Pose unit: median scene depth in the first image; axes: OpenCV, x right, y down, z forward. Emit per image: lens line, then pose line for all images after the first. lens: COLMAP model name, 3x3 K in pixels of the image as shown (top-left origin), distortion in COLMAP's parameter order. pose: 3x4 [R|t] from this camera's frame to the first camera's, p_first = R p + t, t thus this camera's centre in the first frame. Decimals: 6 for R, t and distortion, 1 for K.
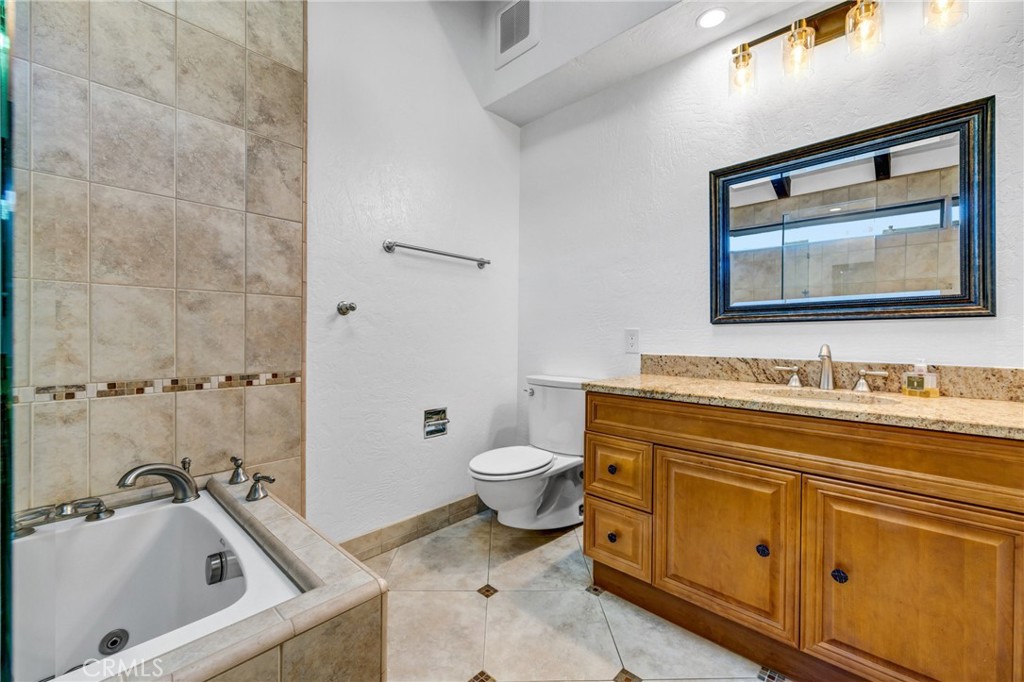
lens RADIAL K [[416.7, 0, 517.2], [0, 416.7, 340.9], [0, 0, 1]] dist [0.002258, 0.000143]
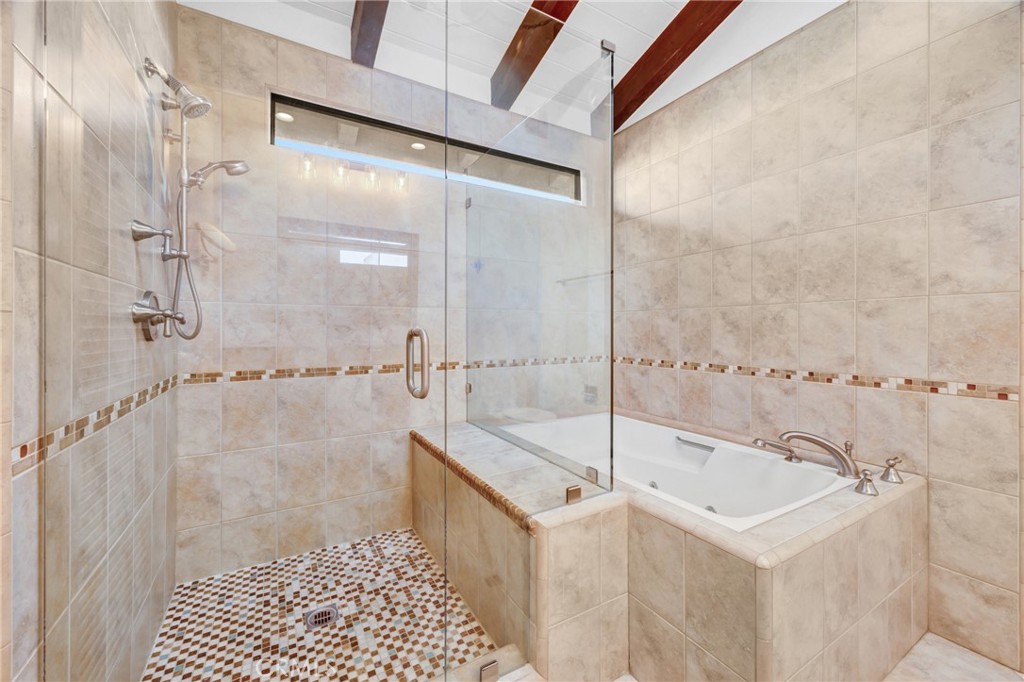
lens RADIAL K [[416.7, 0, 538.9], [0, 416.7, 328.4], [0, 0, 1]] dist [0.002258, 0.000143]
pose [[-0.242862, -0.009637, -0.970013, 0.541400], [-0.016500, 0.999847, -0.005803, -0.020156], [0.969921, 0.014596, -0.242984, 0.391706]]
